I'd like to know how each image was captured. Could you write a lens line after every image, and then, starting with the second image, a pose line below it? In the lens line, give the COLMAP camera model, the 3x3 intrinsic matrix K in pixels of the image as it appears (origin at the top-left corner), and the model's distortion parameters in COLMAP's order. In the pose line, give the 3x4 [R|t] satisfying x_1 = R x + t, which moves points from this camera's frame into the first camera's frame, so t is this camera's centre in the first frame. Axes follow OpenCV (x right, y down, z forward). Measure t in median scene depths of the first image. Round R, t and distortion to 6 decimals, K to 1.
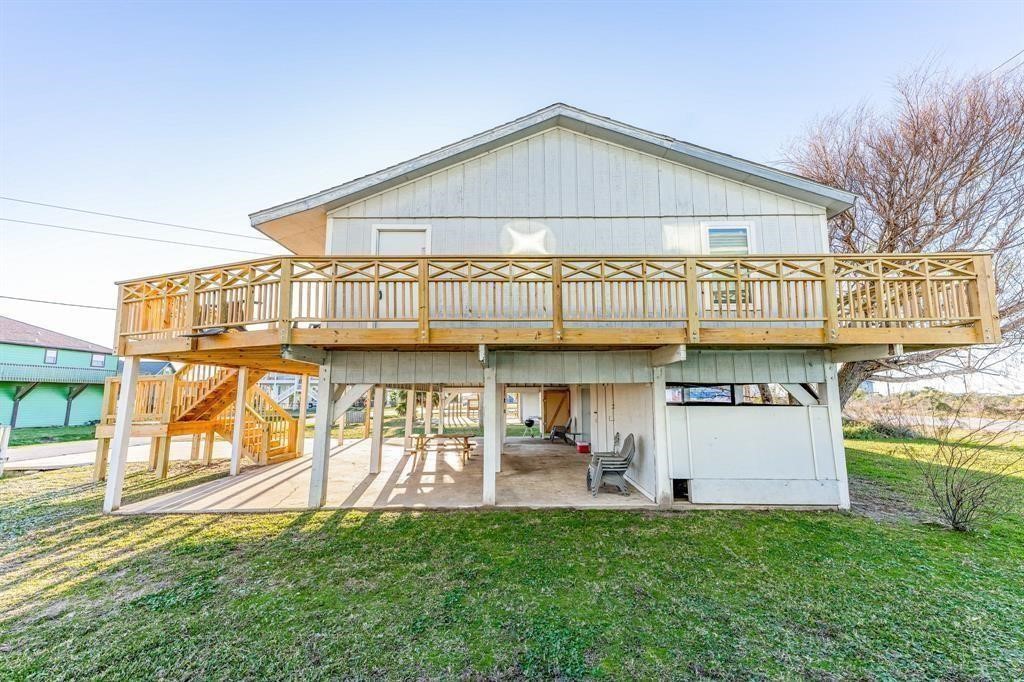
lens RADIAL K [[406.2, 0, 512.0], [0, 406.2, 341.0], [0, 0, 1]] dist [0.001403, 0.000063]
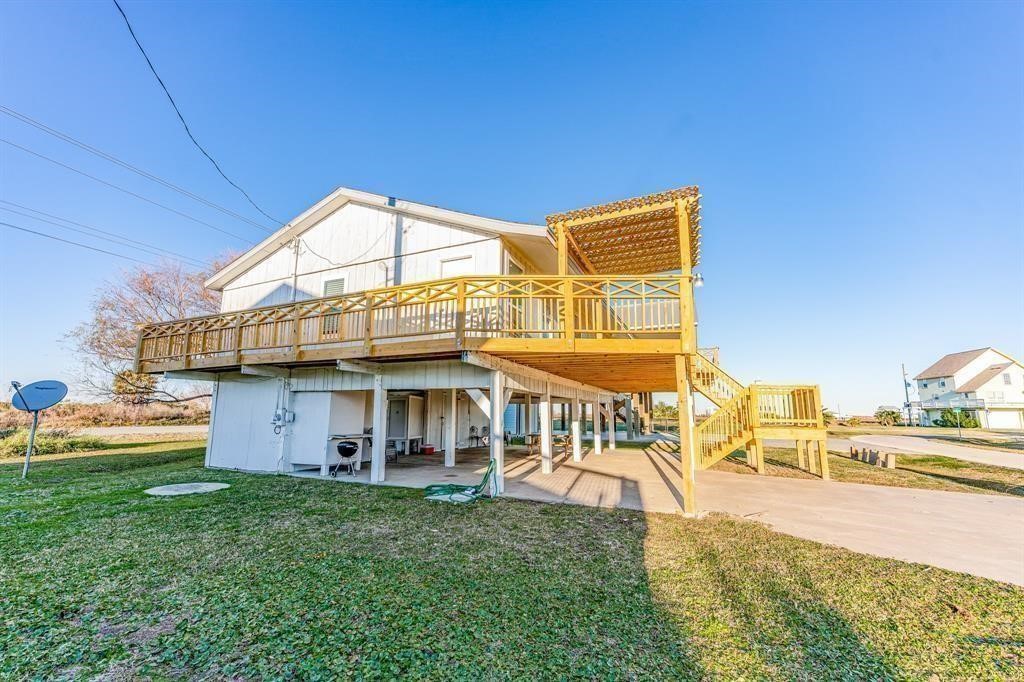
lens RADIAL K [[406.2, 0, 512.0], [0, 406.2, 341.0], [0, 0, 1]] dist [0.001403, 0.000063]
pose [[0.917743, -0.044585, -0.394665, 0.715353], [0.041641, 0.999004, -0.016024, -0.005854], [0.394986, -0.001729, 0.918685, 0.001704]]
